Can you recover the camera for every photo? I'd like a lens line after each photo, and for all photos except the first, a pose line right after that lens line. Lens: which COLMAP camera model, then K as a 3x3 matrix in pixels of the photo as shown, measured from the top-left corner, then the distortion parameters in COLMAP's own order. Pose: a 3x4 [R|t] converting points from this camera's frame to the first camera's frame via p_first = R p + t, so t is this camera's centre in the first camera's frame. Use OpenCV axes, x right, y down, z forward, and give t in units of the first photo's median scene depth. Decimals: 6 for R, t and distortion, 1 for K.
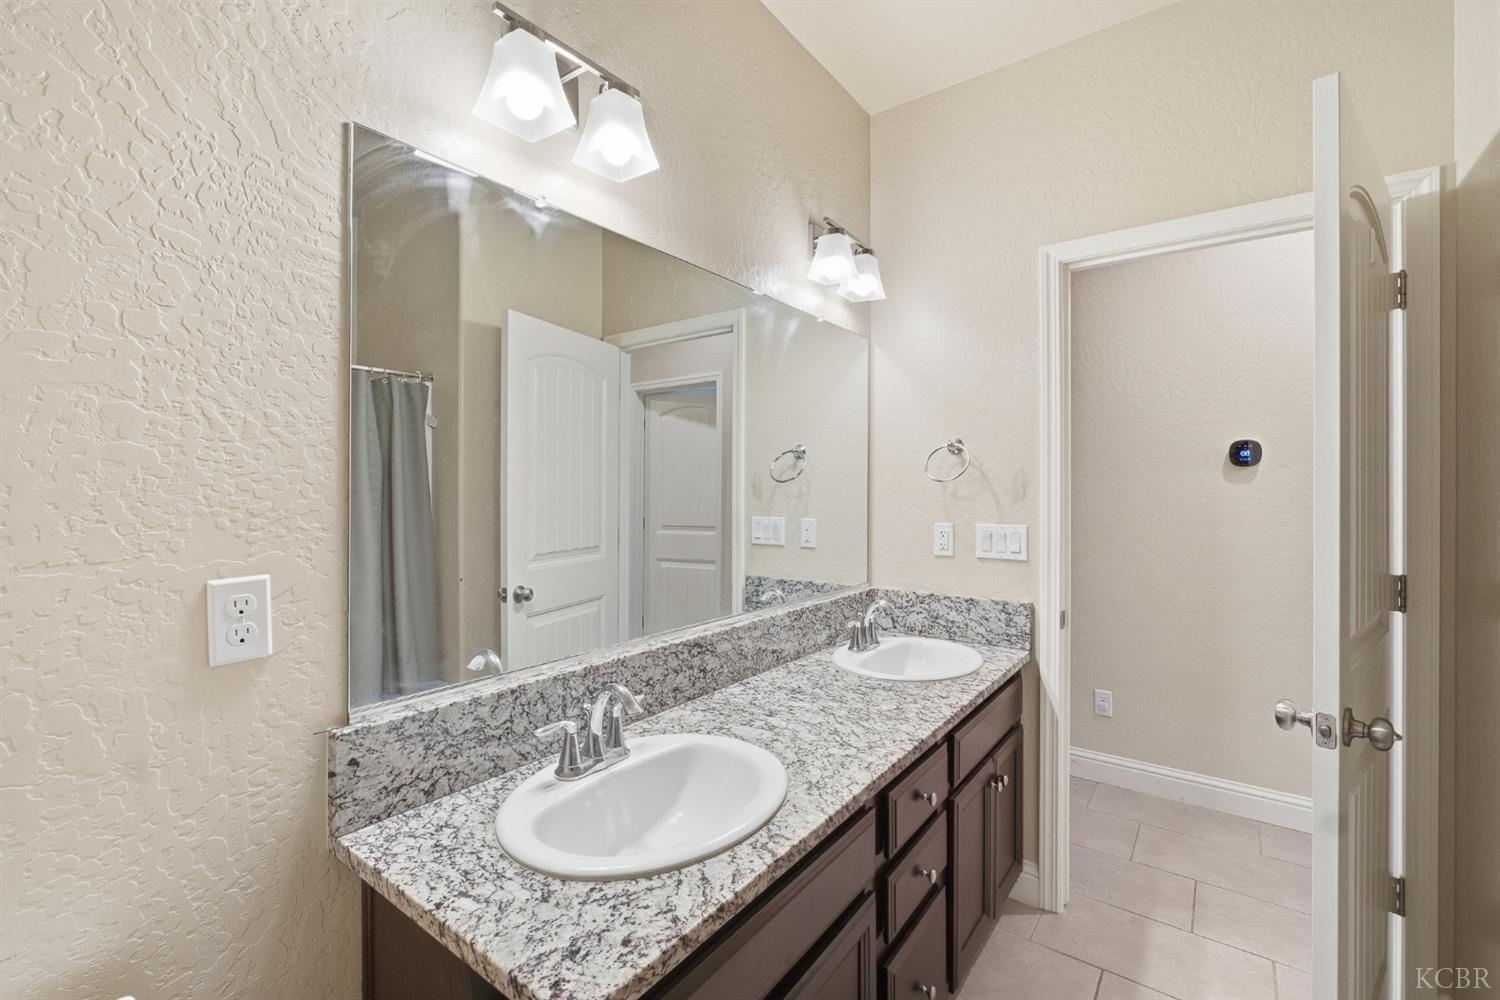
lens RADIAL K [[661.4, 0, 739.9], [0, 661.4, 497.5], [0, 0, 1]] dist [-0.024859, -0.000436]
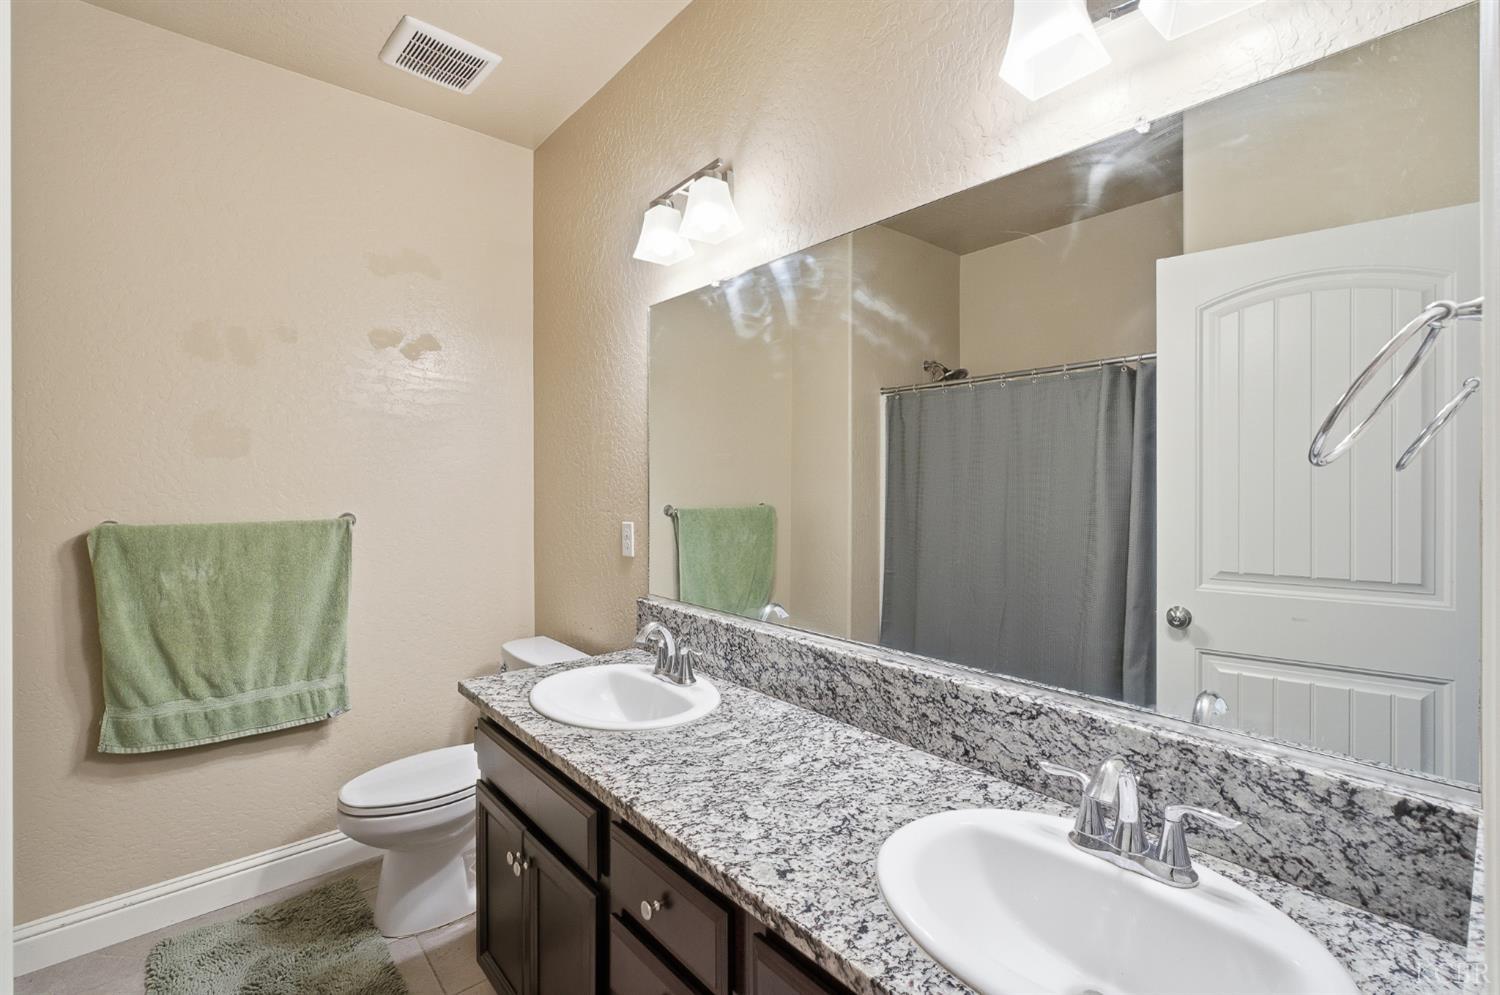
lens RADIAL K [[661.4, 0, 741.3], [0, 661.4, 483.4], [0, 0, 1]] dist [-0.024859, -0.000436]
pose [[-0.227194, 0.010203, -0.973796, 0.895213], [-0.004422, 0.999924, 0.011509, -0.030479], [0.973839, 0.006920, -0.227132, 1.147126]]
